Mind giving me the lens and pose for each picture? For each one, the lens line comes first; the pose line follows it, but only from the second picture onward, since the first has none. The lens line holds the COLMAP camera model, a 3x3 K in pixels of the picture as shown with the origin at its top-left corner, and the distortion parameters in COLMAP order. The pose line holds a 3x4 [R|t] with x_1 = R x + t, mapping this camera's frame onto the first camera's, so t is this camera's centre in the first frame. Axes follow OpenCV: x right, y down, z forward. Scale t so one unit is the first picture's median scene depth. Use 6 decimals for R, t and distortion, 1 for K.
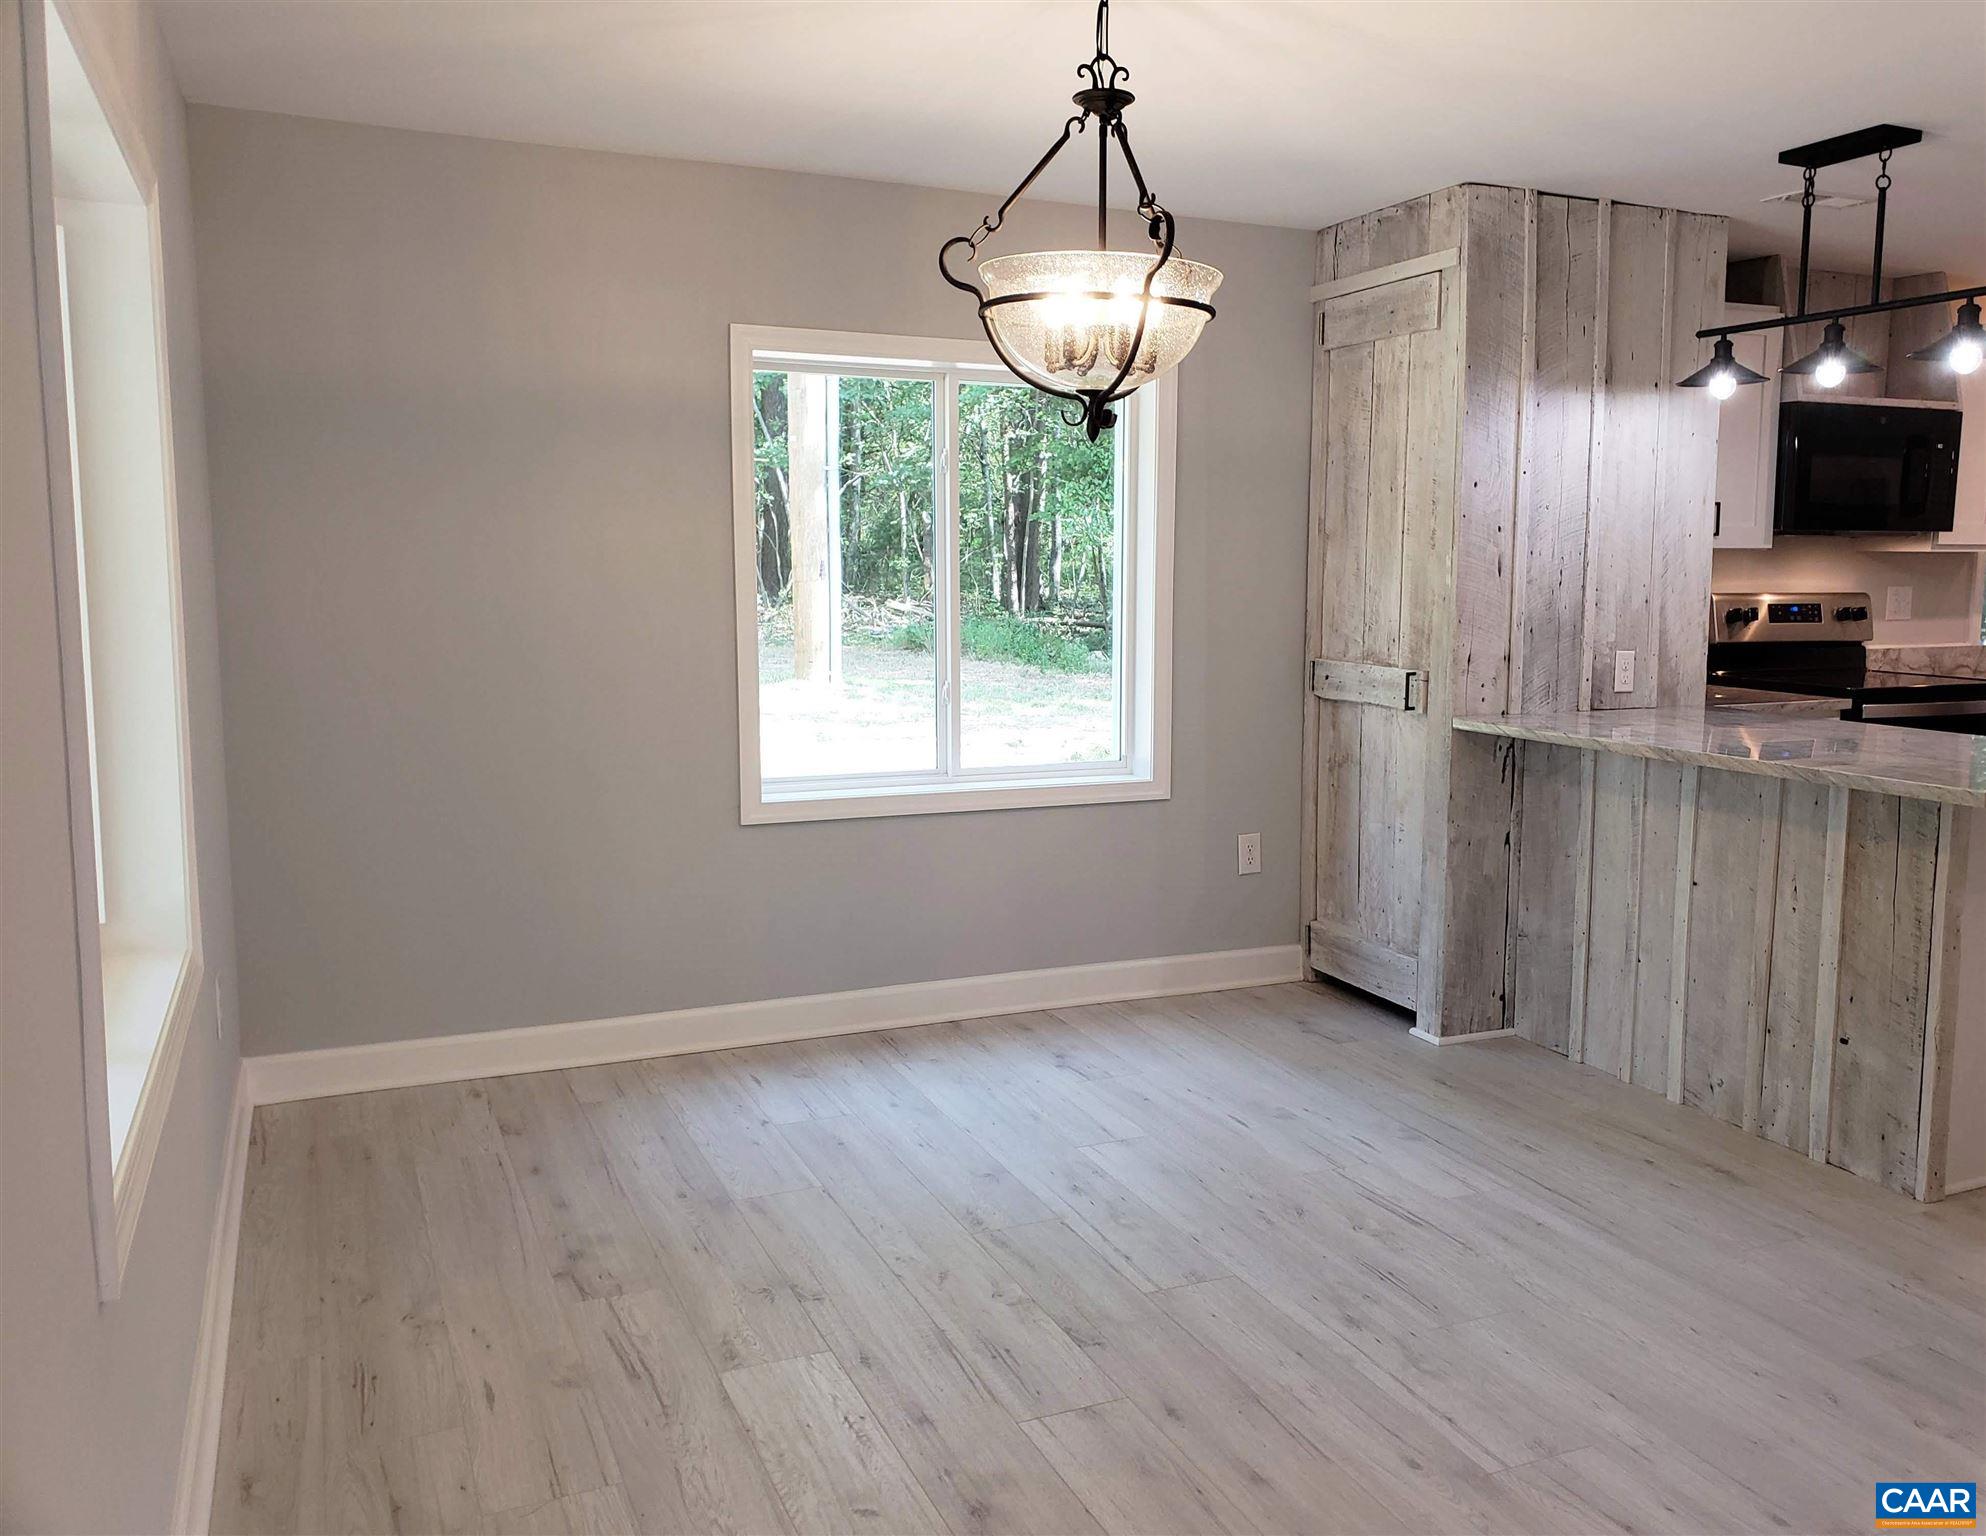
lens RADIAL K [[1594.4, 0, 1078.0], [0, 1594.4, 739.1], [0, 0, 1]] dist [0.074713, -0.065311]
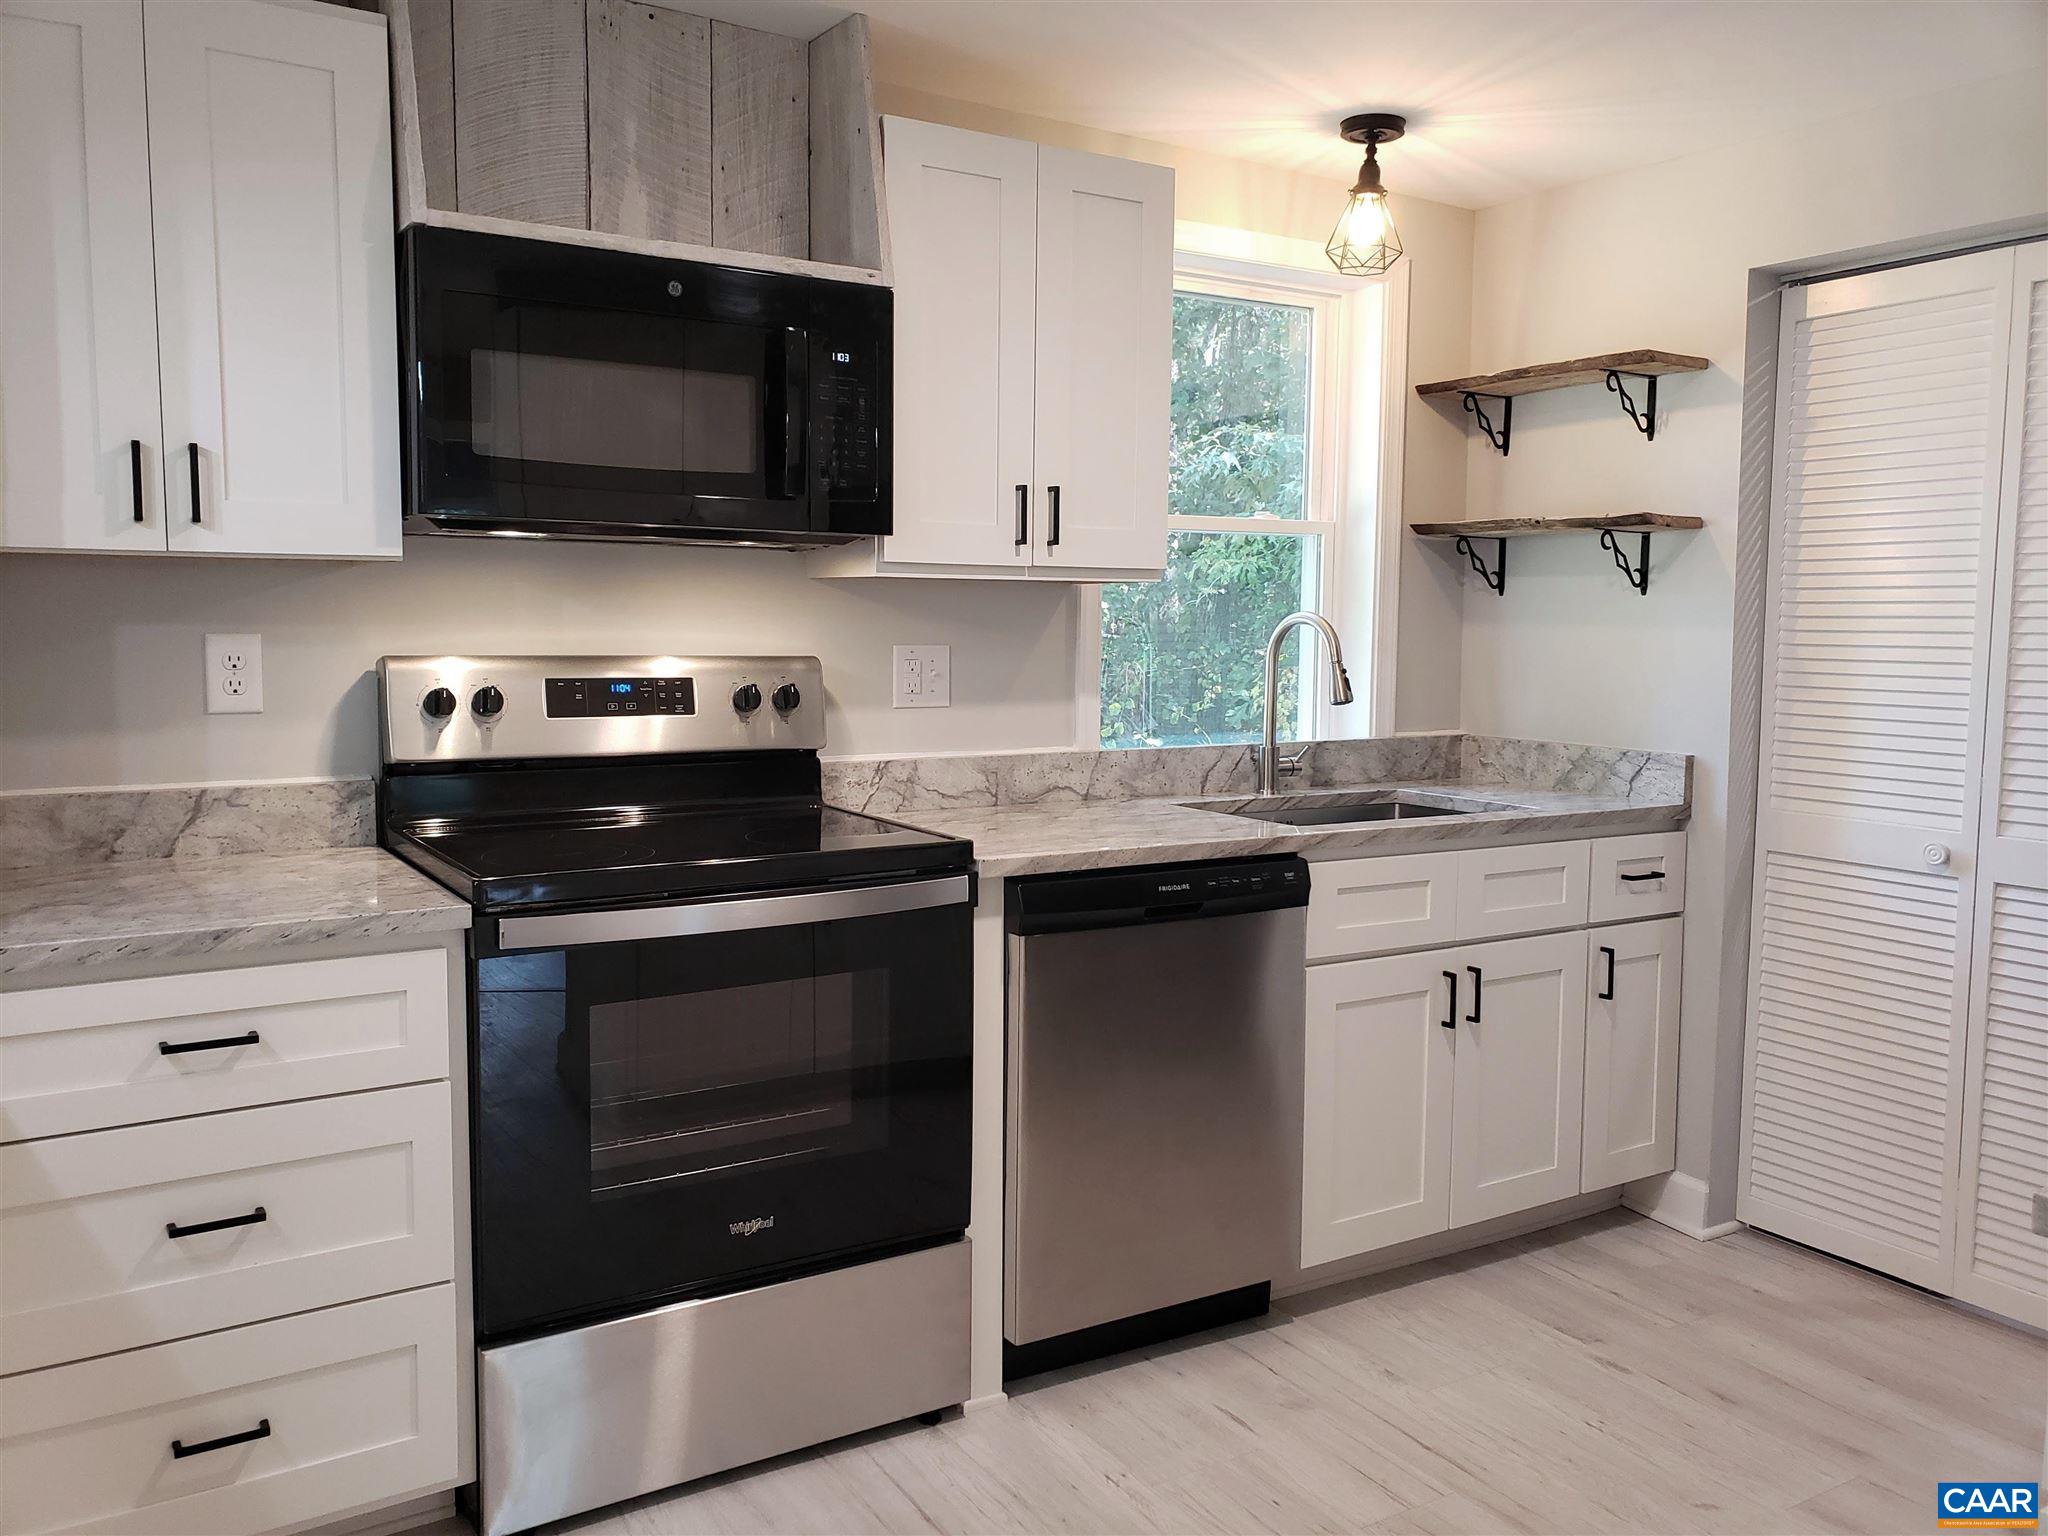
lens RADIAL K [[1627.1, 0, 1019.3], [0, 1627.1, 757.9], [0, 0, 1]] dist [0.031184, -0.006687]
pose [[0.993127, -0.007732, 0.116788, 0.699679], [0.010660, 0.999644, -0.024469, -0.063246], [-0.116557, 0.025545, 0.992855, 0.677464]]
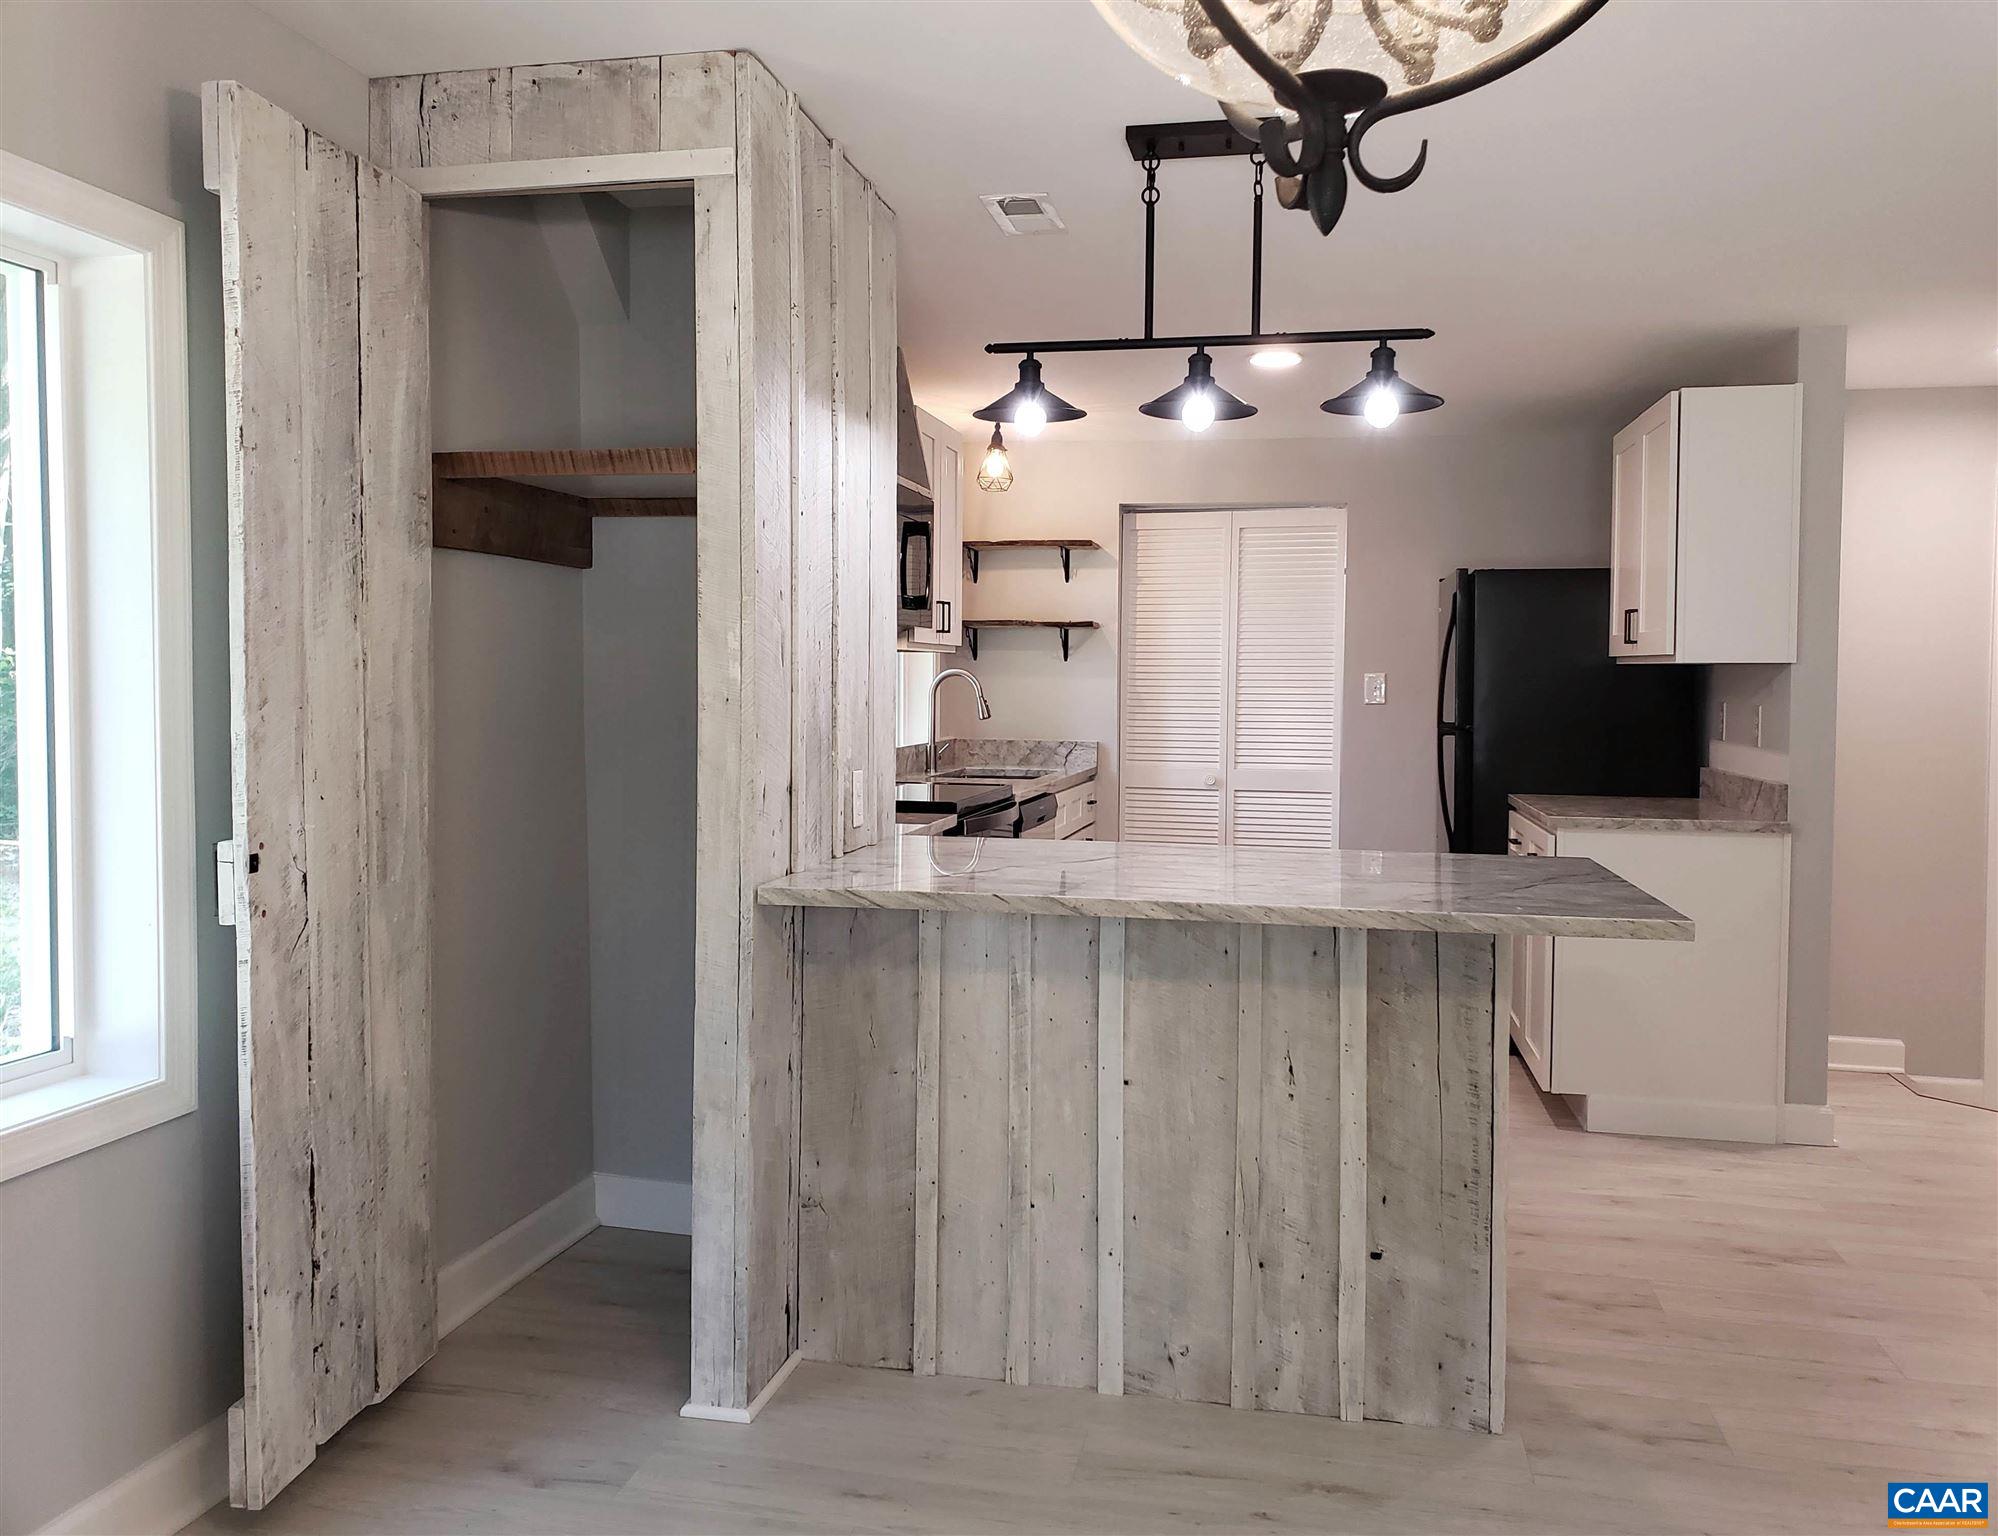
lens RADIAL K [[1574.7, 0, 990.8], [0, 1574.7, 737.2], [0, 0, 1]] dist [0.065366, -0.094743]
pose [[0.611880, -0.030685, 0.790356, -0.208565], [0.086610, 0.995838, -0.028390, -0.049624], [-0.786195, 0.085824, 0.611990, 0.574338]]
